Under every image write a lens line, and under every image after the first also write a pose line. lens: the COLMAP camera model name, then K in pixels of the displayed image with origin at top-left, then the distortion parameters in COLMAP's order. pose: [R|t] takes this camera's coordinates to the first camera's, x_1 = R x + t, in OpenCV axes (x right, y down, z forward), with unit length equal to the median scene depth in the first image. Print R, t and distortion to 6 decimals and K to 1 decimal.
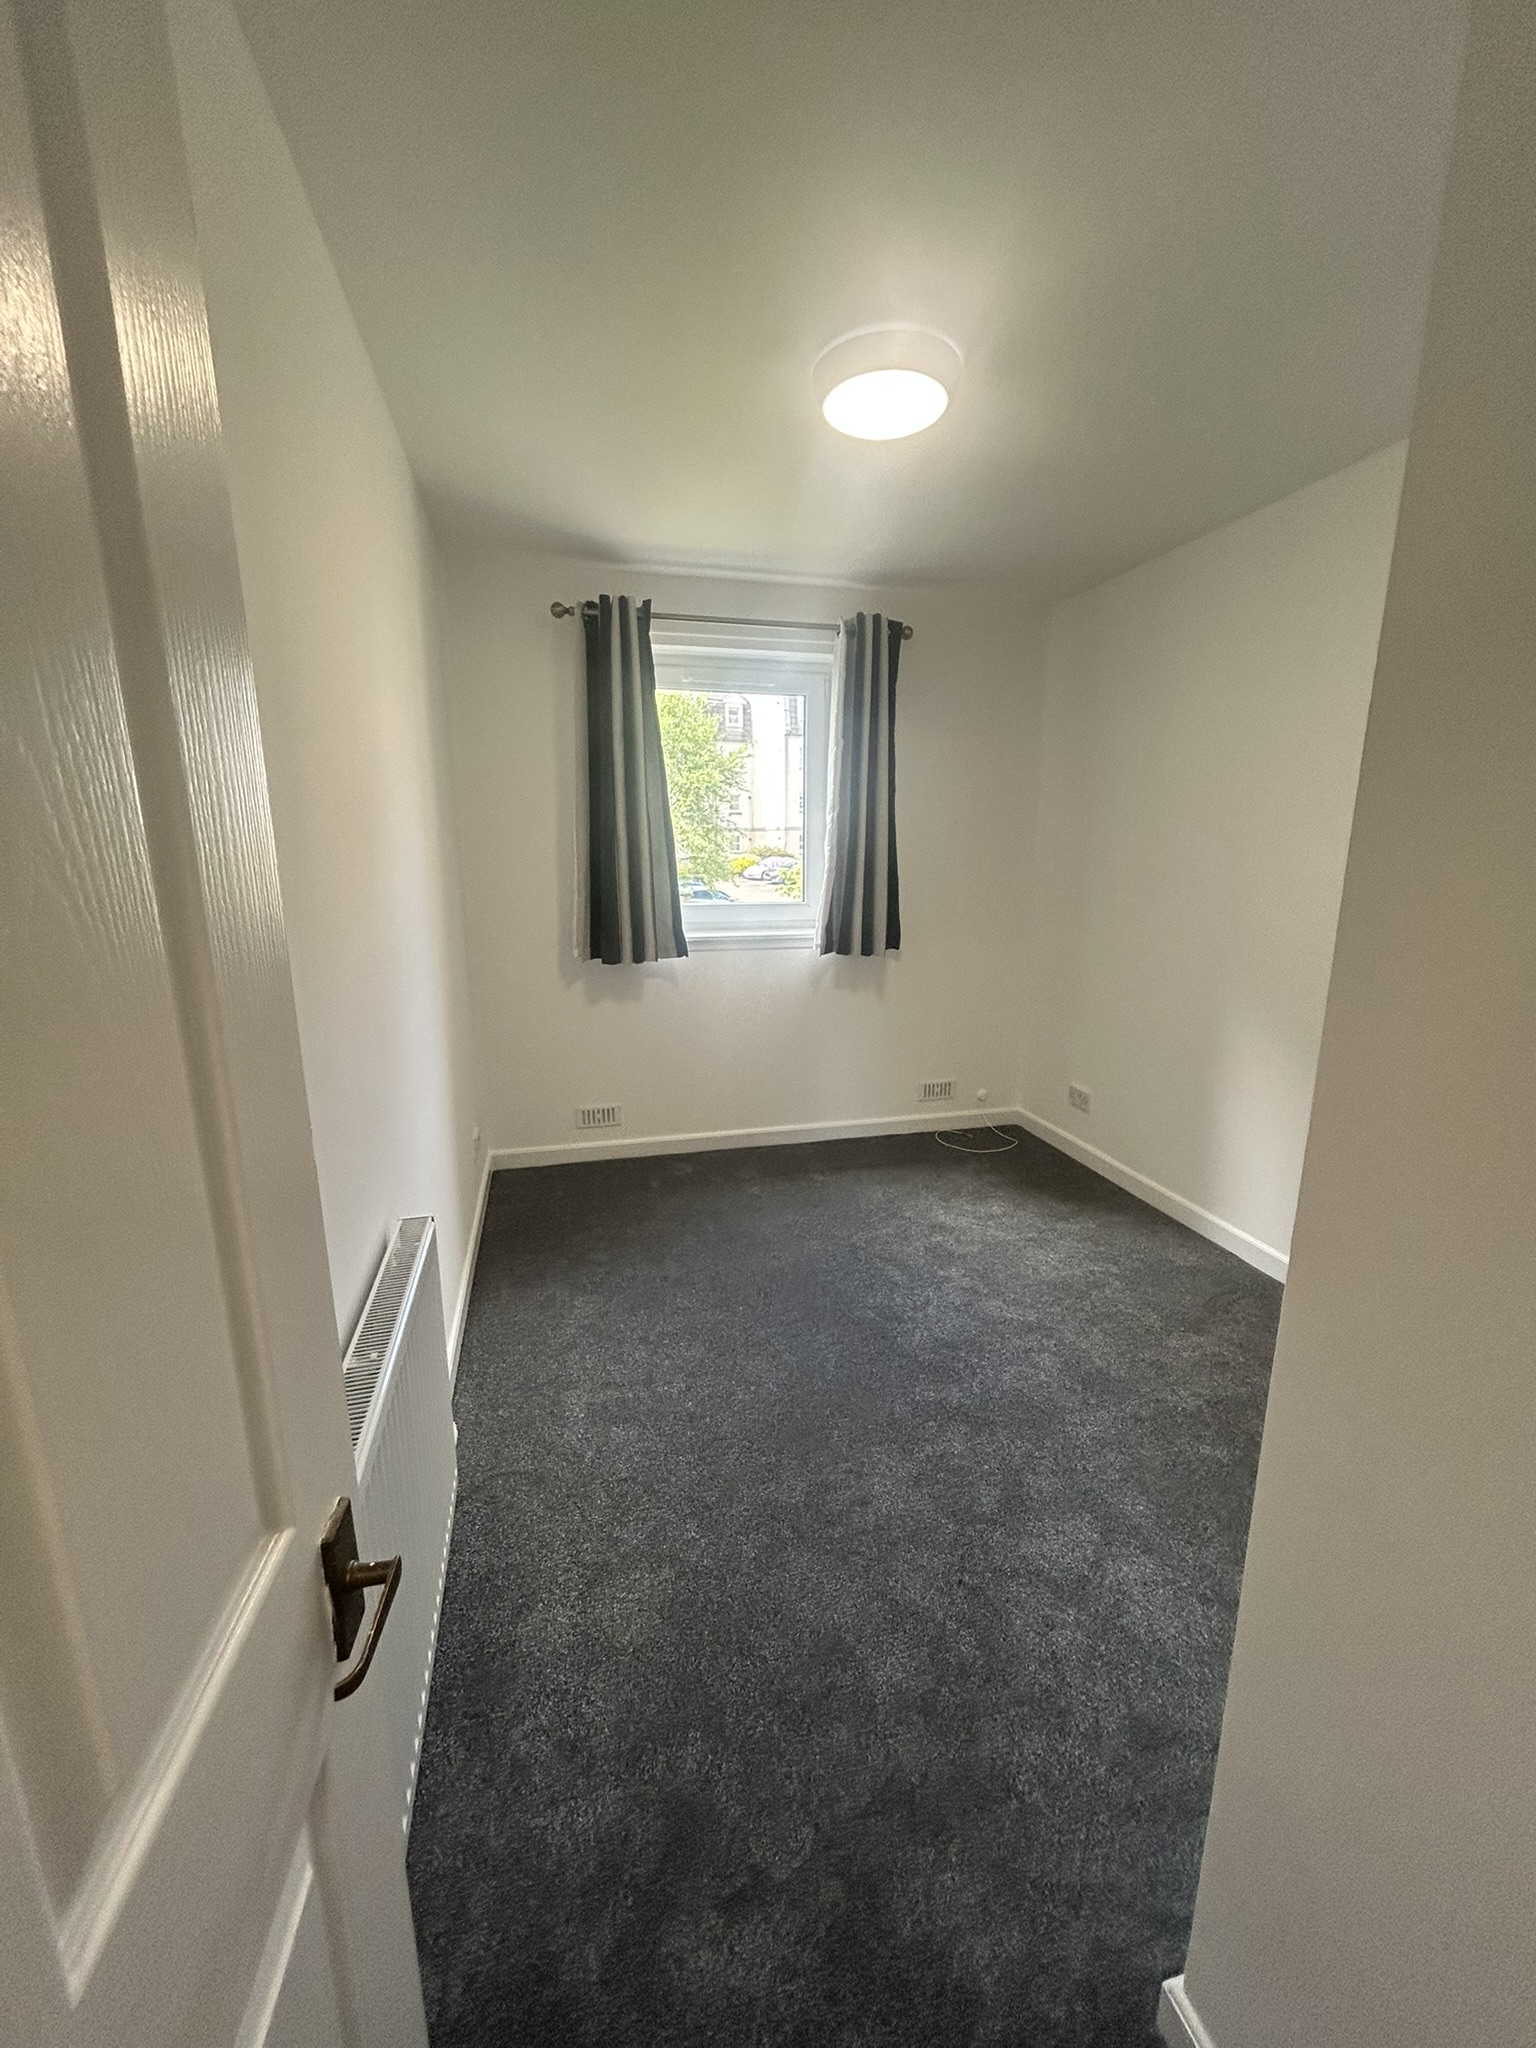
lens RADIAL K [[828.8, 0, 782.9], [0, 828.8, 1022.4], [0, 0, 1]] dist [-0.000380, -0.000126]
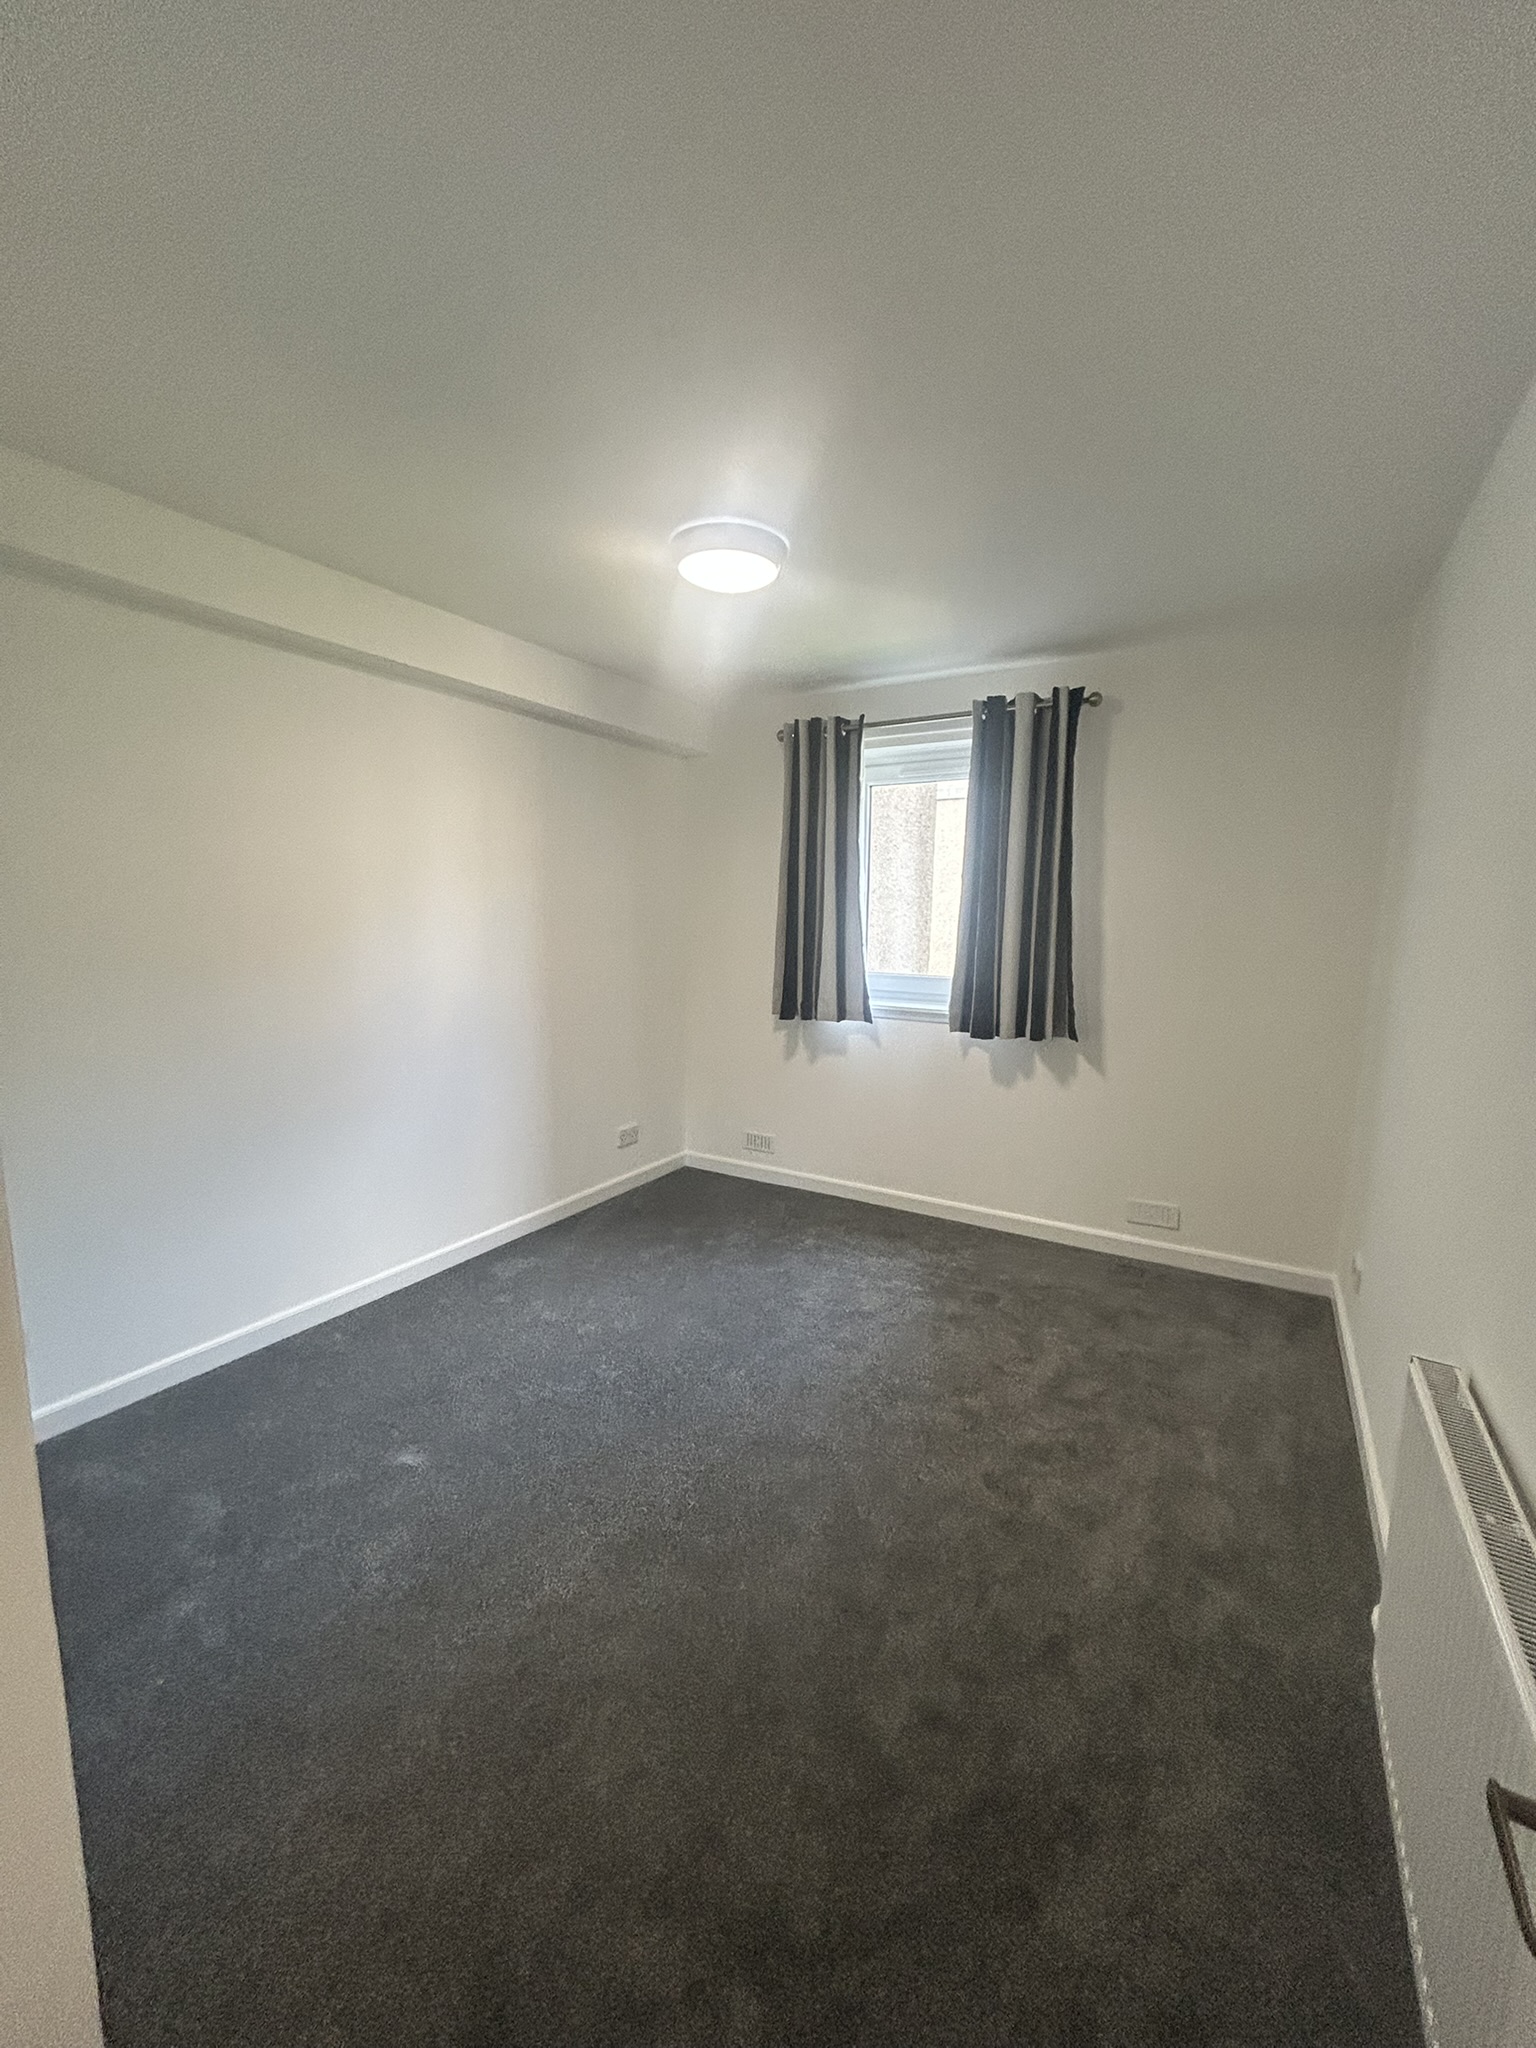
lens RADIAL K [[828.8, 0, 778.2], [0, 828.8, 1028.5], [0, 0, 1]] dist [-0.000380, -0.000126]
pose [[0.703357, 0.101598, -0.703539, 0.601827], [-0.160997, 0.986782, -0.018454, -0.030644], [0.692365, 0.126247, 0.710417, 0.139964]]
